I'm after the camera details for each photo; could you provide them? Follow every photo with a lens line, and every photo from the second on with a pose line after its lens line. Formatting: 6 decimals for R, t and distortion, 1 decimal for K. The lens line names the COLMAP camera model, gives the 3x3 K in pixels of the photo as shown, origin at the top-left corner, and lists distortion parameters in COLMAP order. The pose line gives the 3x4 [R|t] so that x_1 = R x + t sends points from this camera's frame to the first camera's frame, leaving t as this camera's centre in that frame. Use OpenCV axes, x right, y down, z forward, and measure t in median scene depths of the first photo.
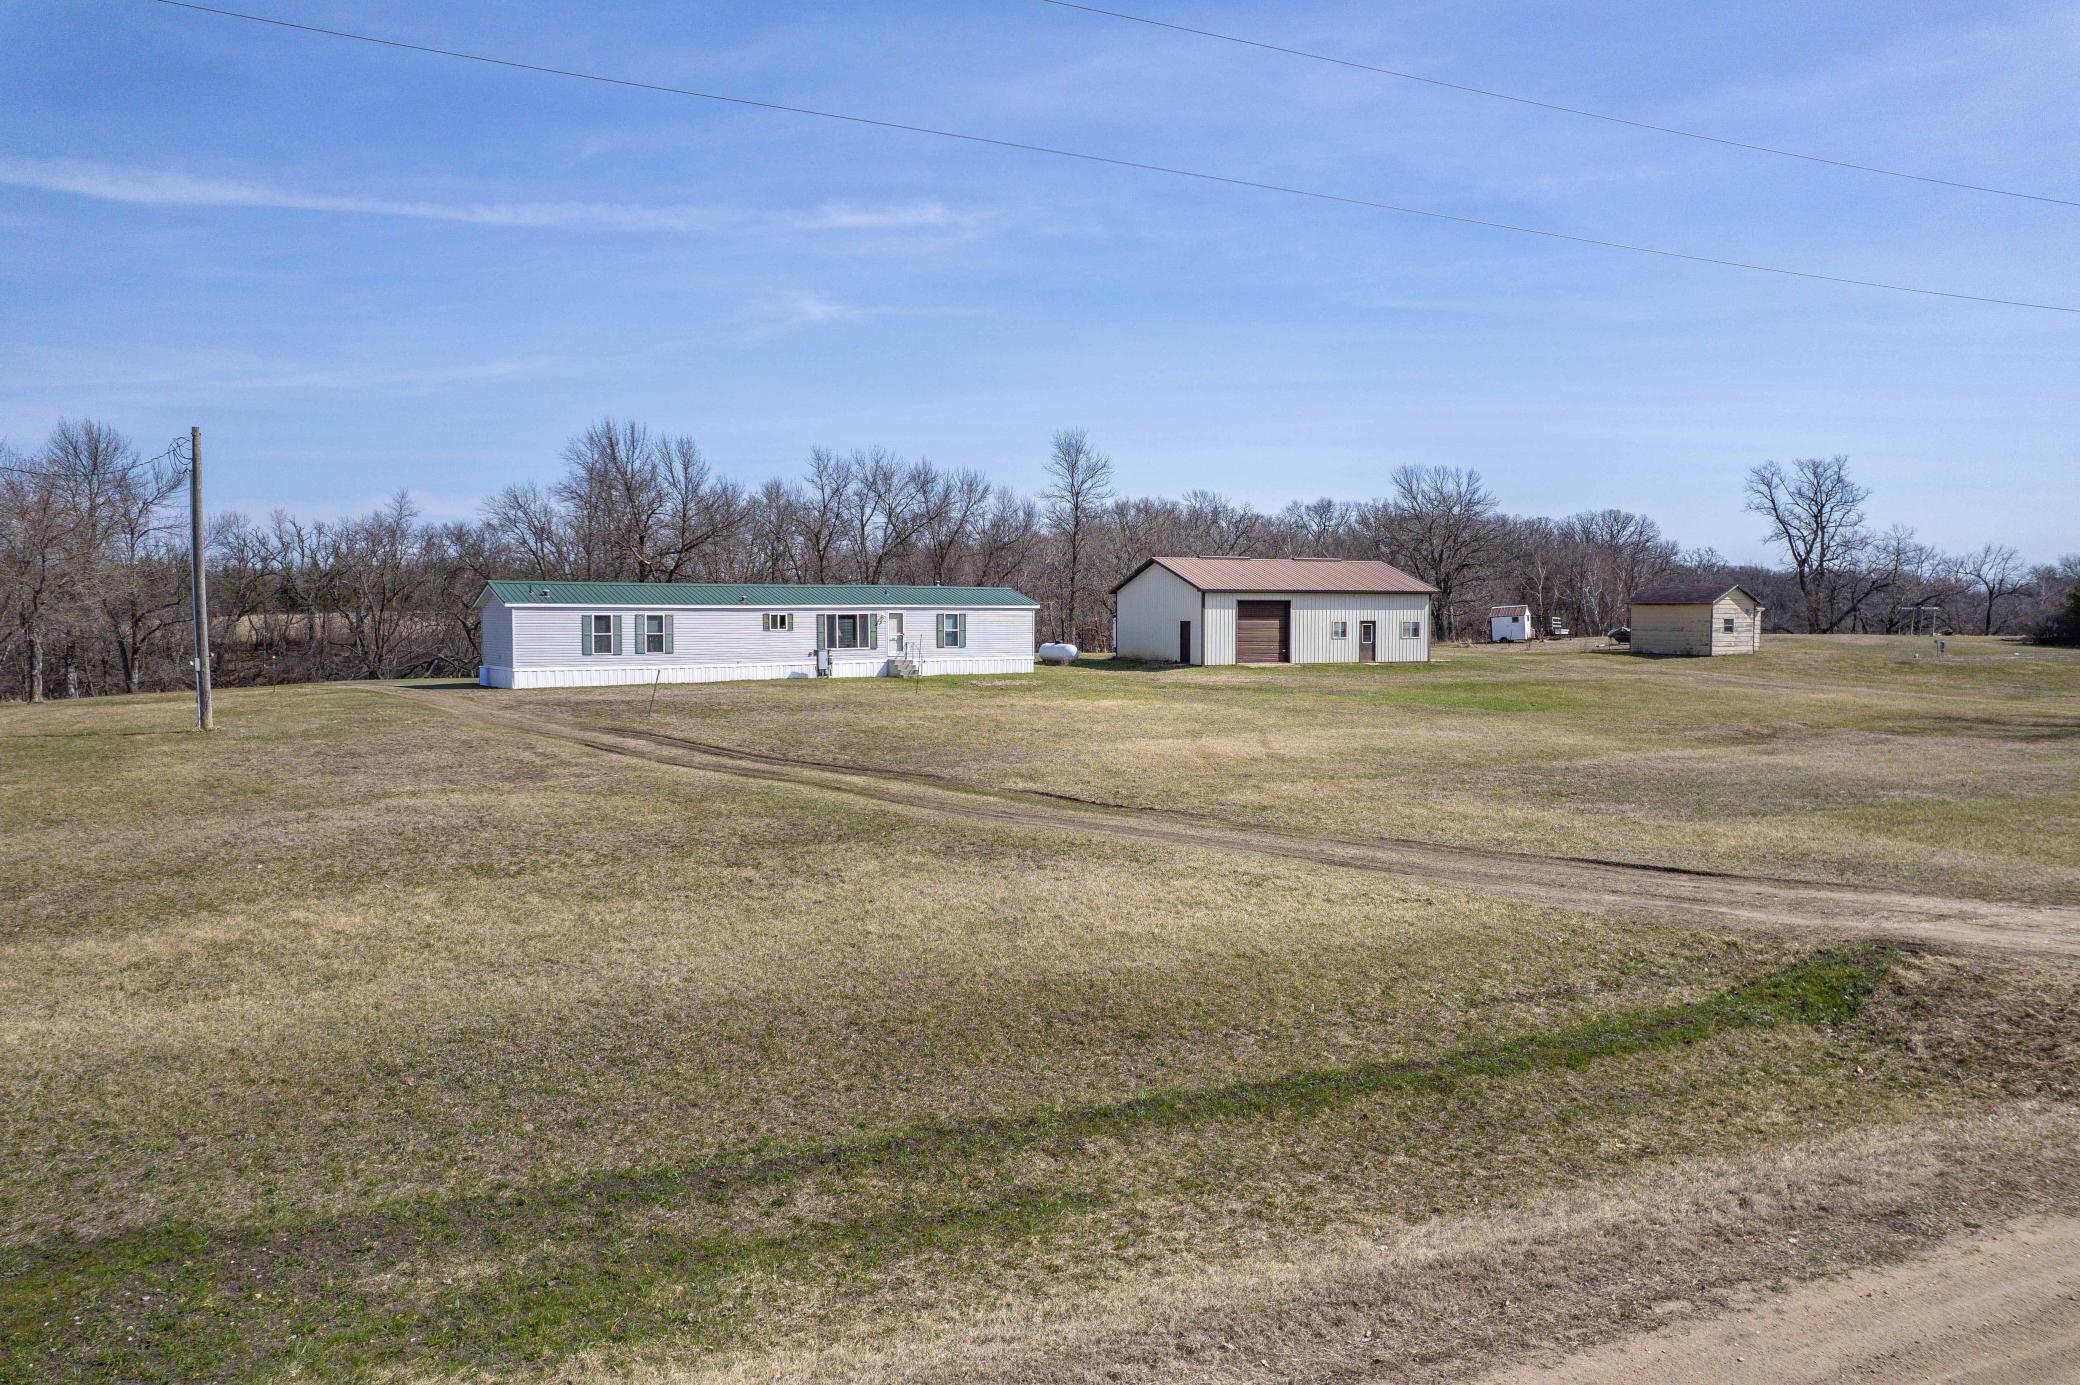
lens RADIAL K [[1351.4, 0, 1050.8], [0, 1351.4, 698.1], [0, 0, 1]] dist [-0.071607, 0.068547]
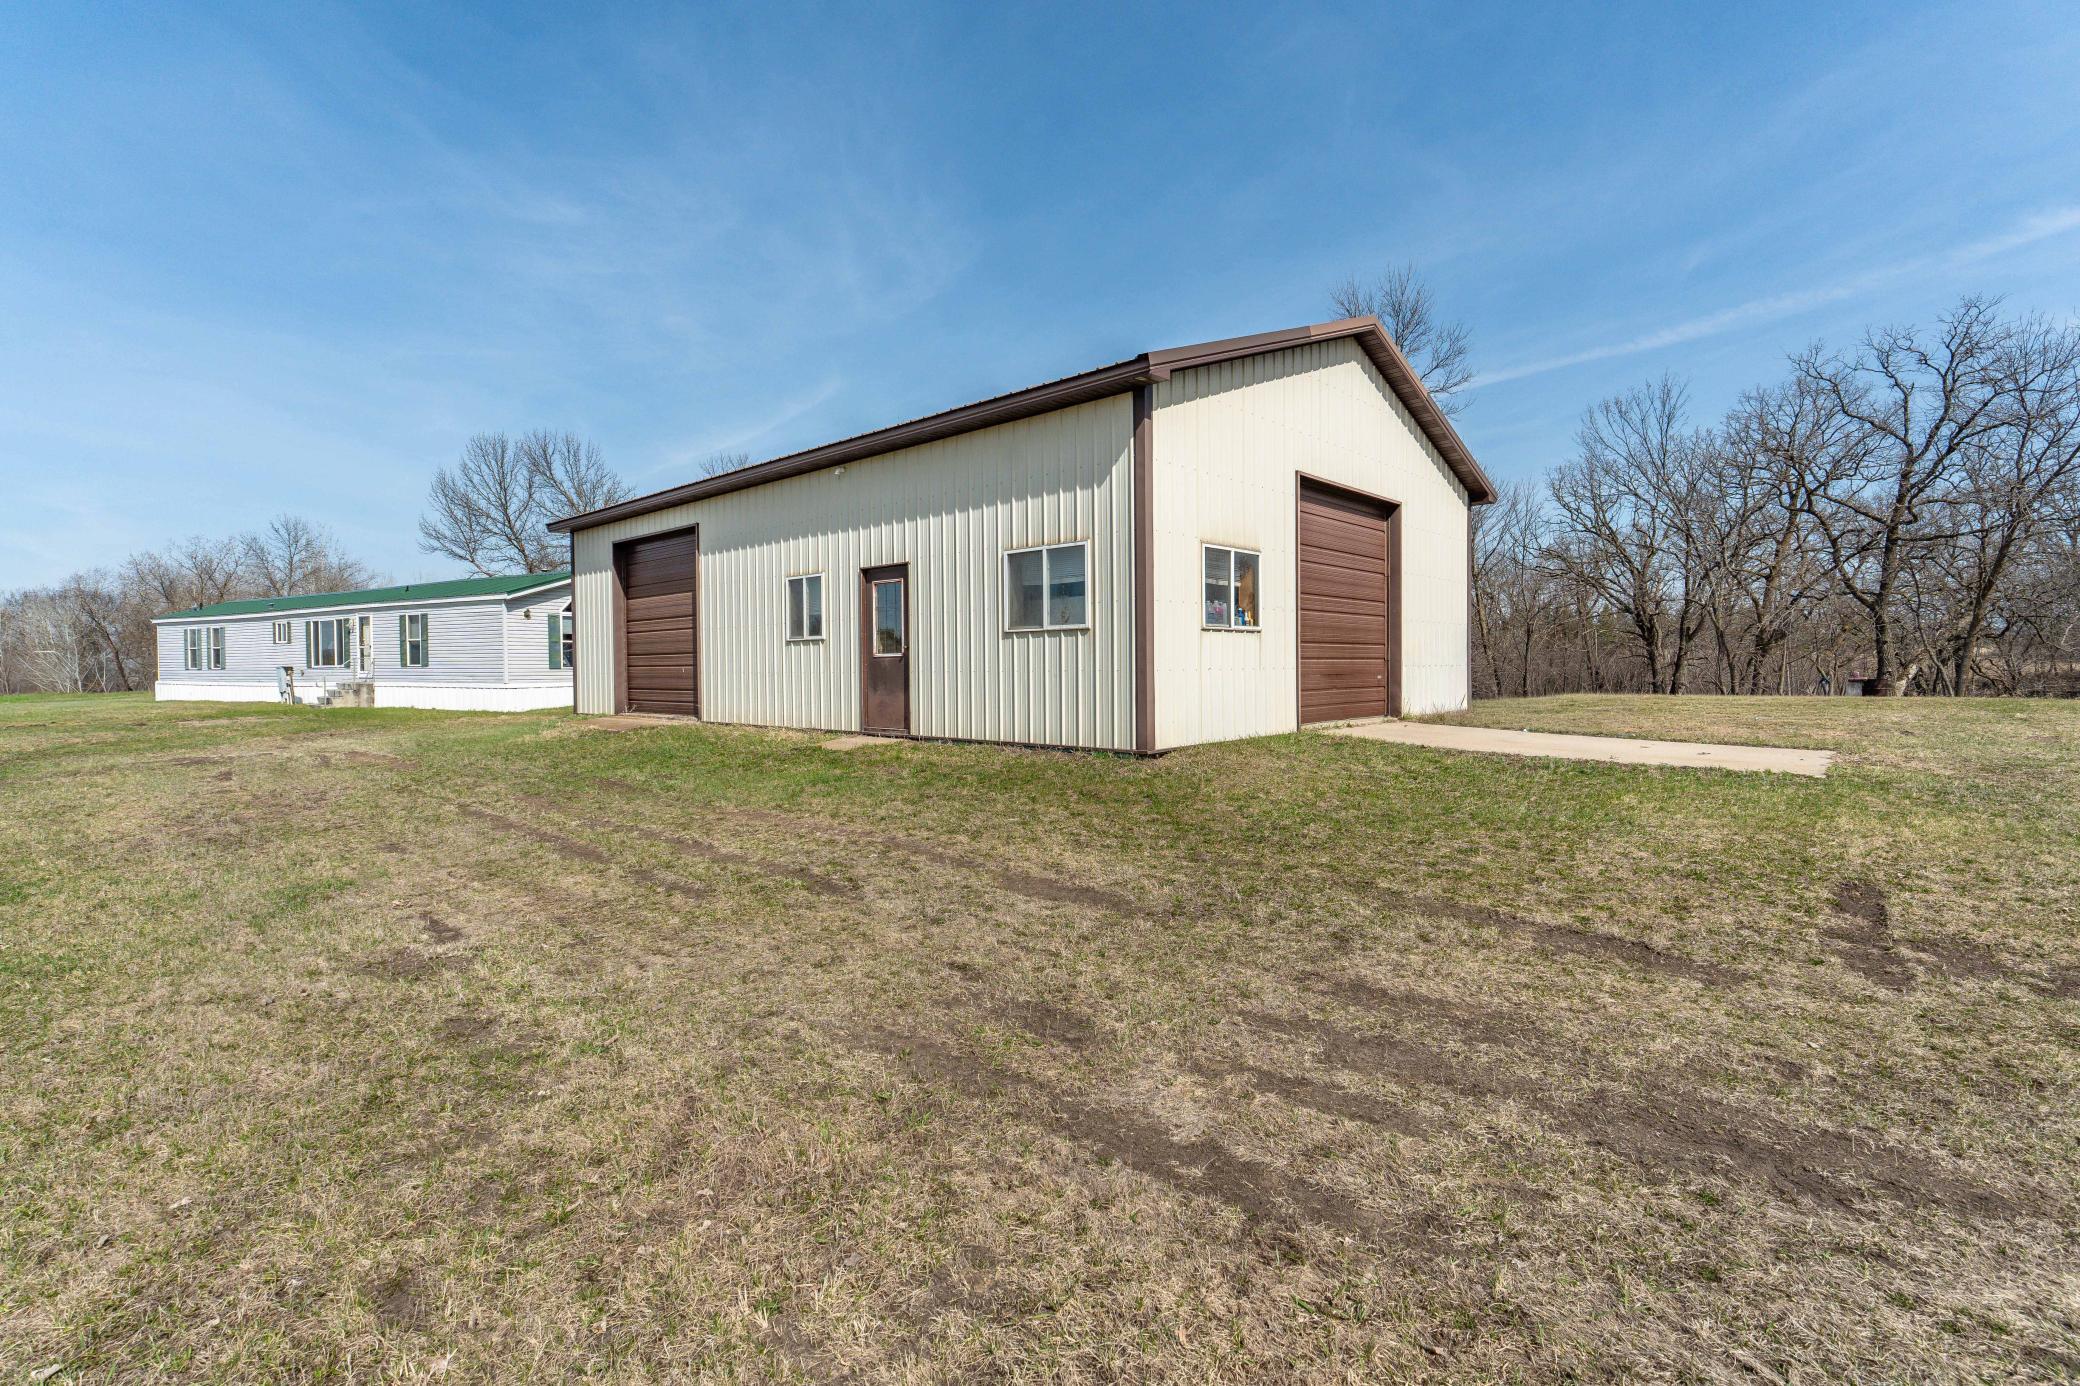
lens RADIAL K [[960.7, 0, 1040.0], [0, 960.7, 693.0], [0, 0, 1]] dist [-0.000656, 0.000689]
pose [[0.393390, 0.020886, -0.919134, 0.406677], [-0.052676, 0.998612, 0.000146, -0.036120], [0.917861, 0.048359, 0.393944, 0.963552]]
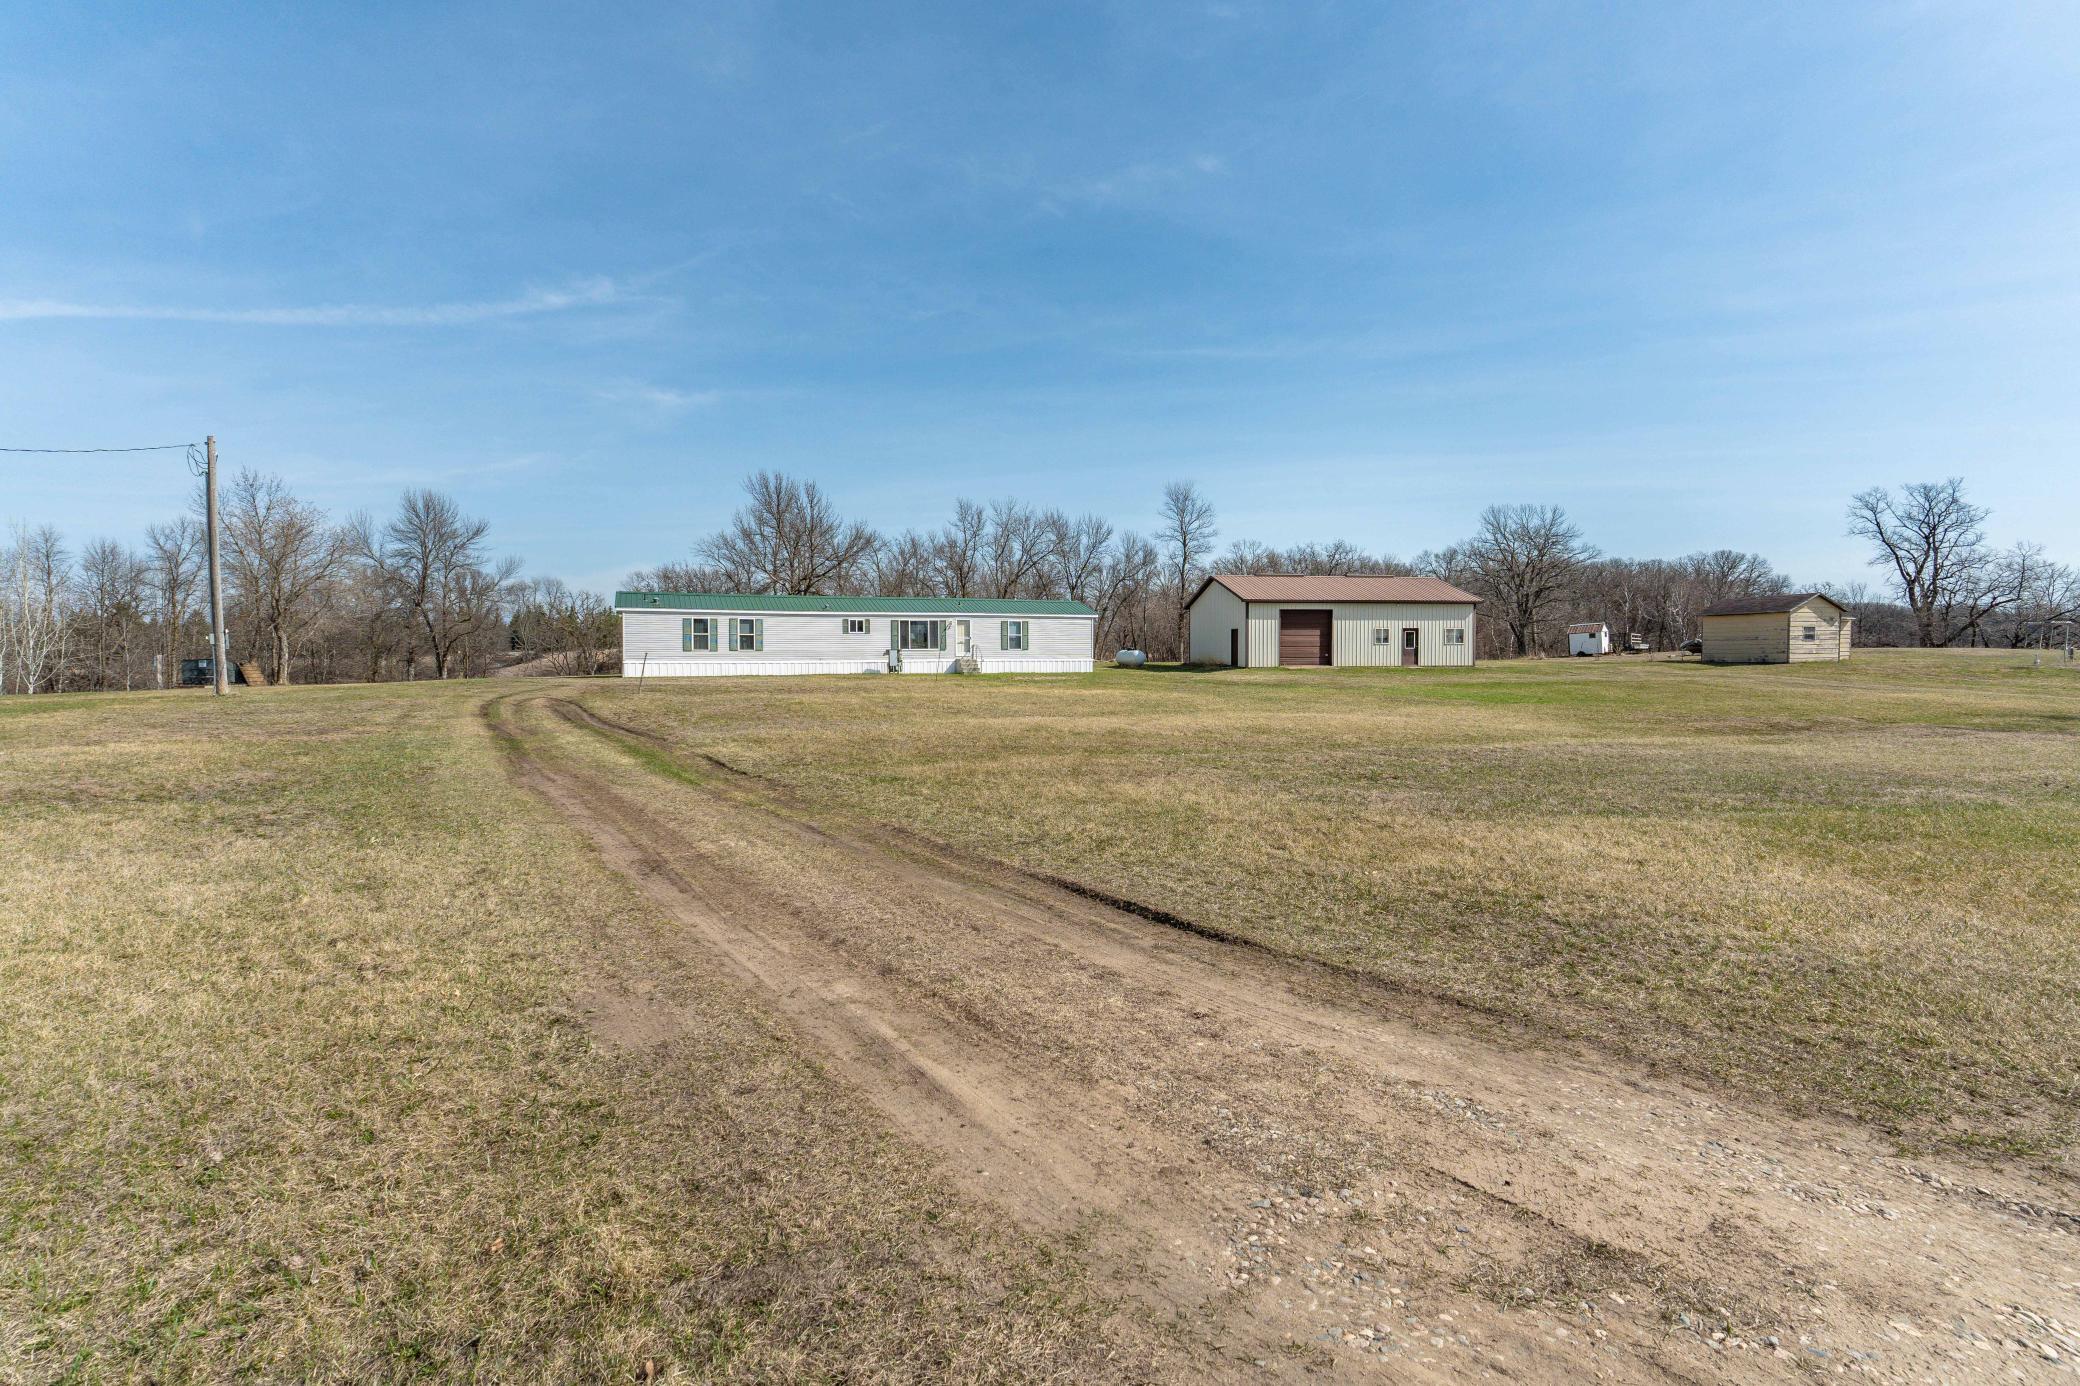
lens RADIAL K [[960.7, 0, 1040.0], [0, 960.7, 693.0], [0, 0, 1]] dist [-0.000656, 0.000689]
pose [[0.971300, 0.006241, -0.237776, 0.129459], [-0.011422, 0.999726, -0.020418, 0.014857], [0.237583, 0.022548, 0.971105, 0.169927]]
